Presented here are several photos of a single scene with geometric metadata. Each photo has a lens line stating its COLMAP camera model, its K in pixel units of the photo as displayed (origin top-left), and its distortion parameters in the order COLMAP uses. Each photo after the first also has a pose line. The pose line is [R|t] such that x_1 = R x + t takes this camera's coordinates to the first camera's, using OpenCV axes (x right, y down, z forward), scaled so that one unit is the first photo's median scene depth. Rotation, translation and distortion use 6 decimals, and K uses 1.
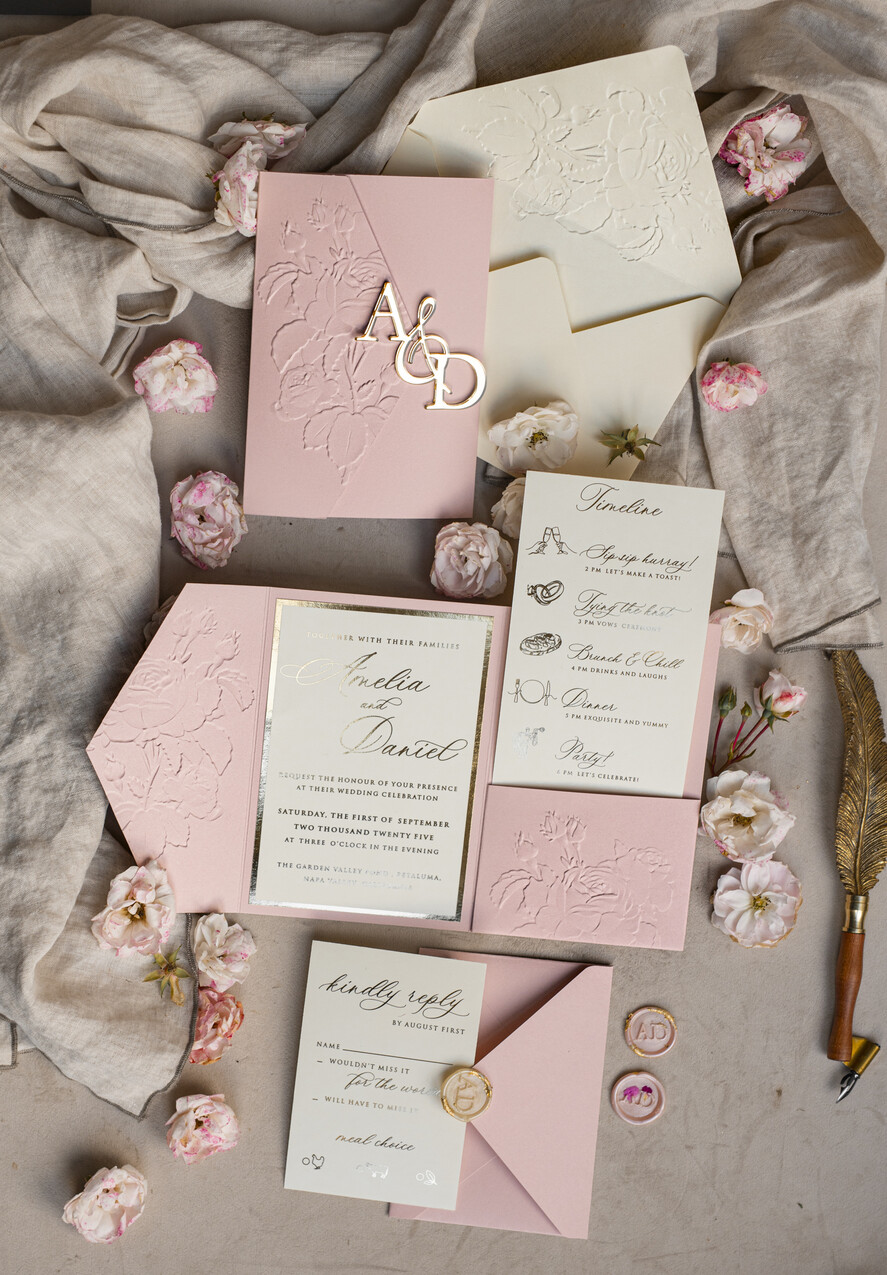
lens RADIAL K [[2450.1, 0, 174.5], [0, 2450.1, 828.4], [0, 0, 1]] dist [0.012116, -0.145096]
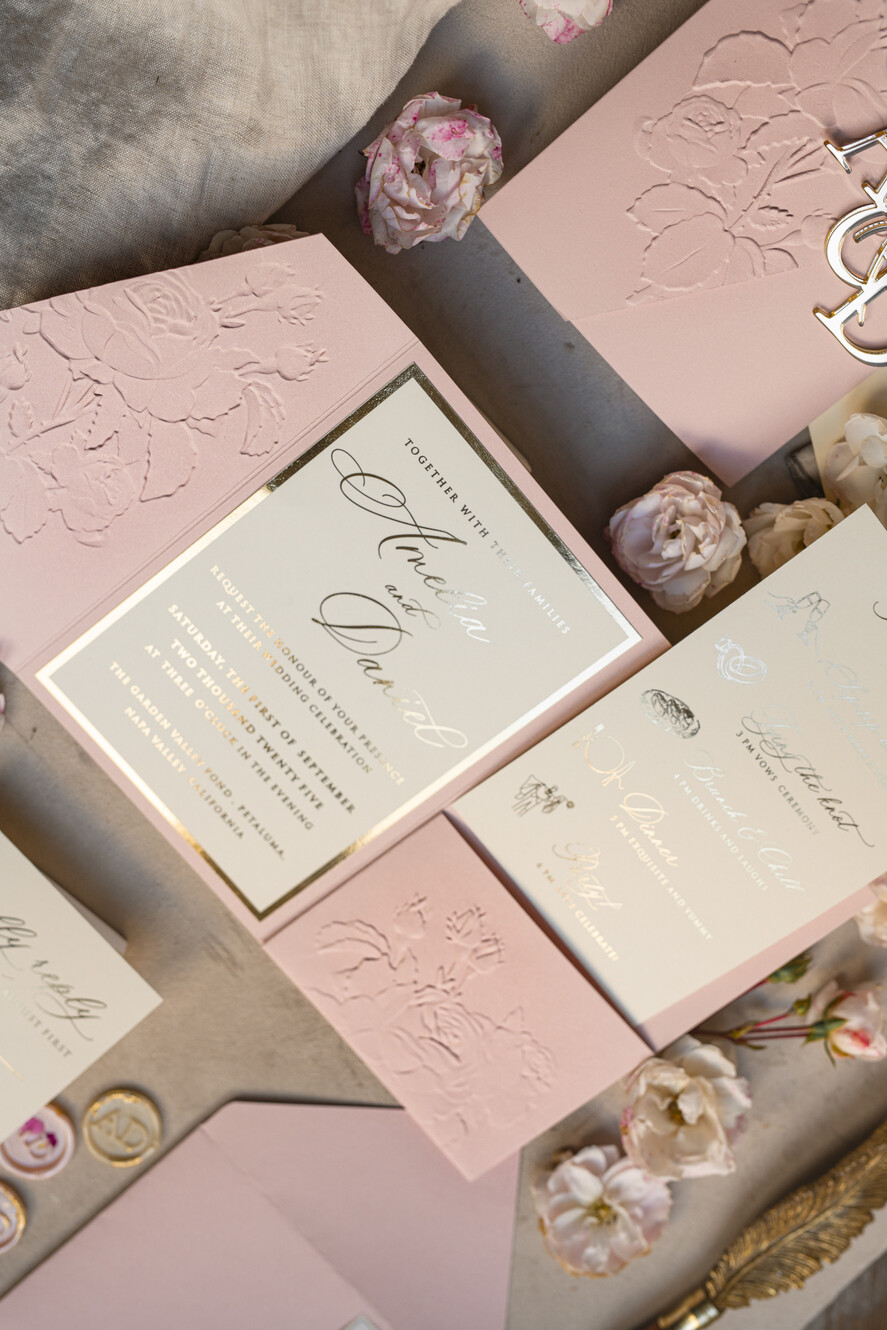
lens RADIAL K [[1995.2, 0, 426.5], [0, 1995.2, 681.6], [0, 0, 1]] dist [-0.018527, -0.021518]
pose [[0.702426, 0.681842, 0.204178, -0.000955], [-0.706913, 0.701735, 0.088559, -0.084439], [-0.082896, -0.206542, 0.974920, 0.515790]]
